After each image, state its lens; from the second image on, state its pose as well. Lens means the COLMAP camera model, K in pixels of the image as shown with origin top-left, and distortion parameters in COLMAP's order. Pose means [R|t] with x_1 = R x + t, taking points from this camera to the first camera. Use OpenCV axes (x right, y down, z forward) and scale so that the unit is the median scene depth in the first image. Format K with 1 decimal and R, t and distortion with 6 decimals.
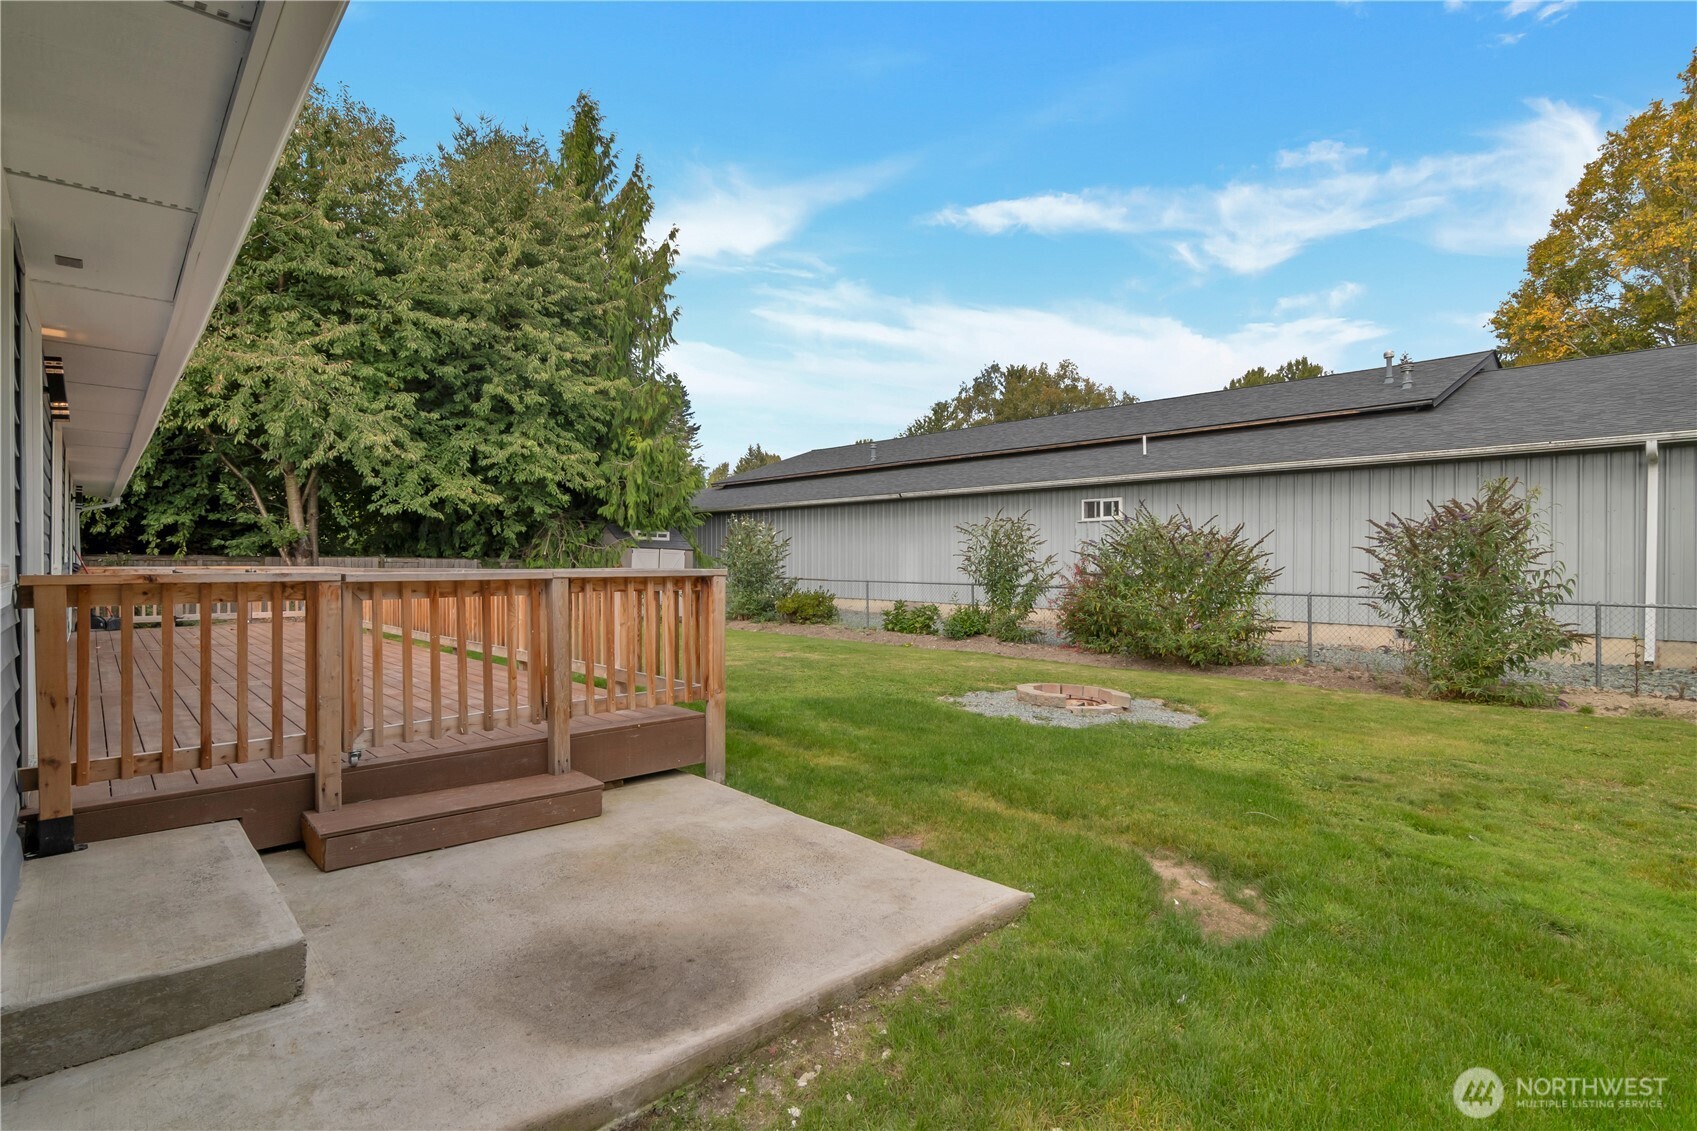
lens RADIAL K [[852.3, 0, 848.5], [0, 852.3, 565.5], [0, 0, 1]] dist [-0.001151, 0.008919]
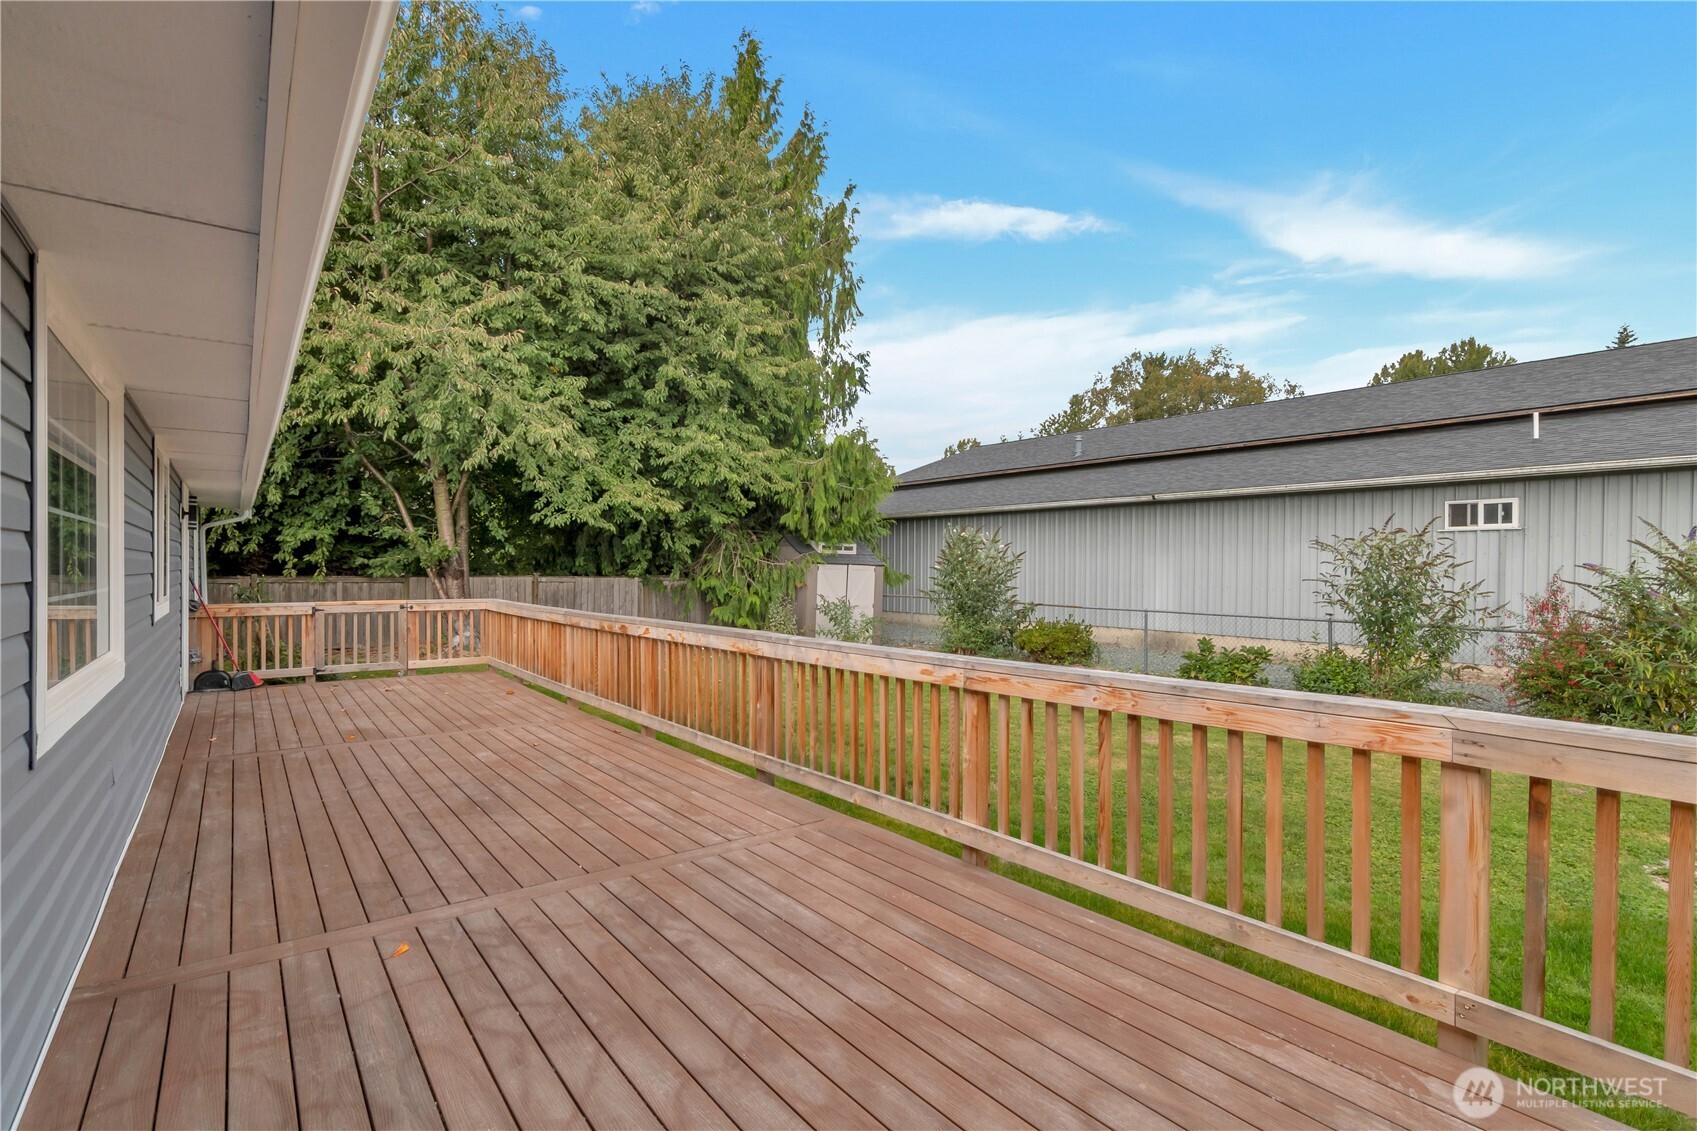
lens RADIAL K [[871.5, 0, 845.8], [0, 871.5, 577.3], [0, 0, 1]] dist [0.000451, 0.000043]
pose [[0.993539, 0.001522, -0.113477, -0.159110], [-0.000444, 0.999955, 0.009526, -0.018760], [0.113486, -0.009414, 0.993495, 0.194230]]
